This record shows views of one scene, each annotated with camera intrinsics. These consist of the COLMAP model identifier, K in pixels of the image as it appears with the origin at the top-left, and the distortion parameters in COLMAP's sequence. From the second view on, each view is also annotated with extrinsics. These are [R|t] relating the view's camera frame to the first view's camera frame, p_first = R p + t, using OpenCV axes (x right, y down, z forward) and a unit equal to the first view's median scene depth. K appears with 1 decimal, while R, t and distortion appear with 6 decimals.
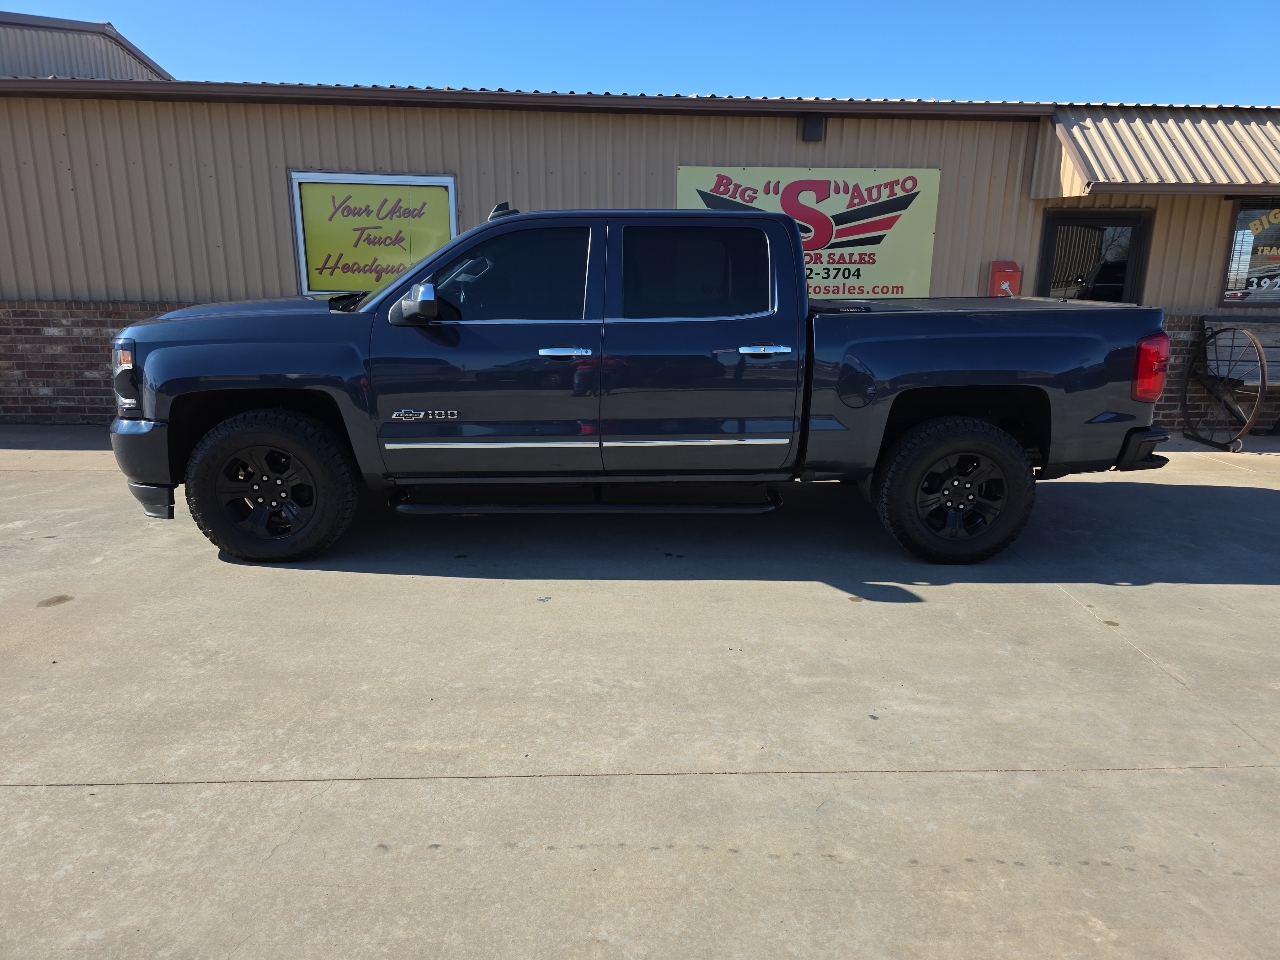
lens RADIAL K [[860.7, 0, 650.3], [0, 860.7, 485.0], [0, 0, 1]] dist [0.052000, -0.050148]
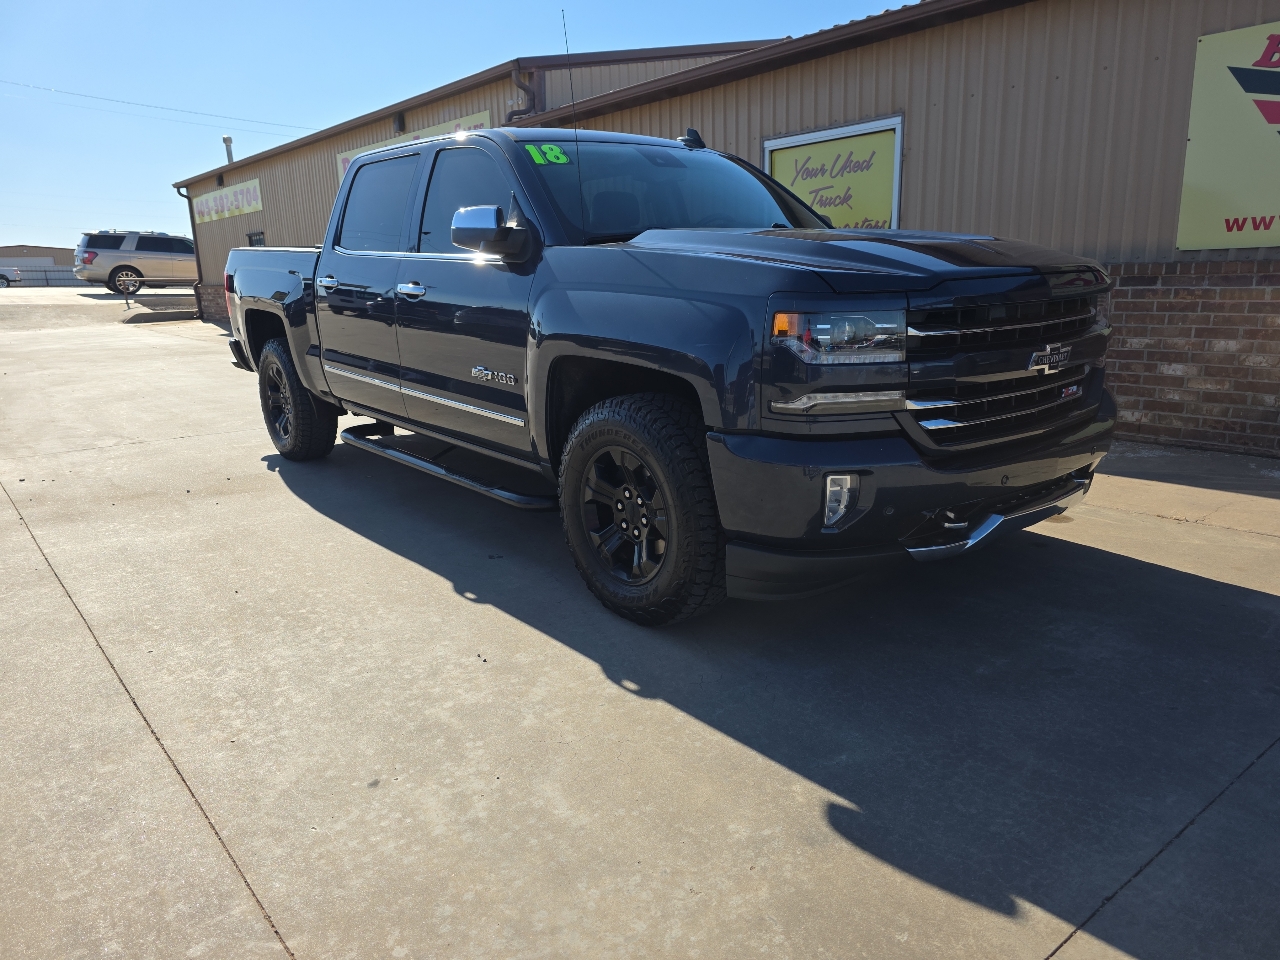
lens RADIAL K [[860.7, 0, 638.8], [0, 860.7, 484.9], [0, 0, 1]] dist [0.052000, -0.050148]
pose [[0.599177, 0.155753, -0.785320, 0.344025], [-0.165920, 0.983756, 0.068516, -0.012246], [0.783235, 0.089247, 0.615287, 0.296260]]
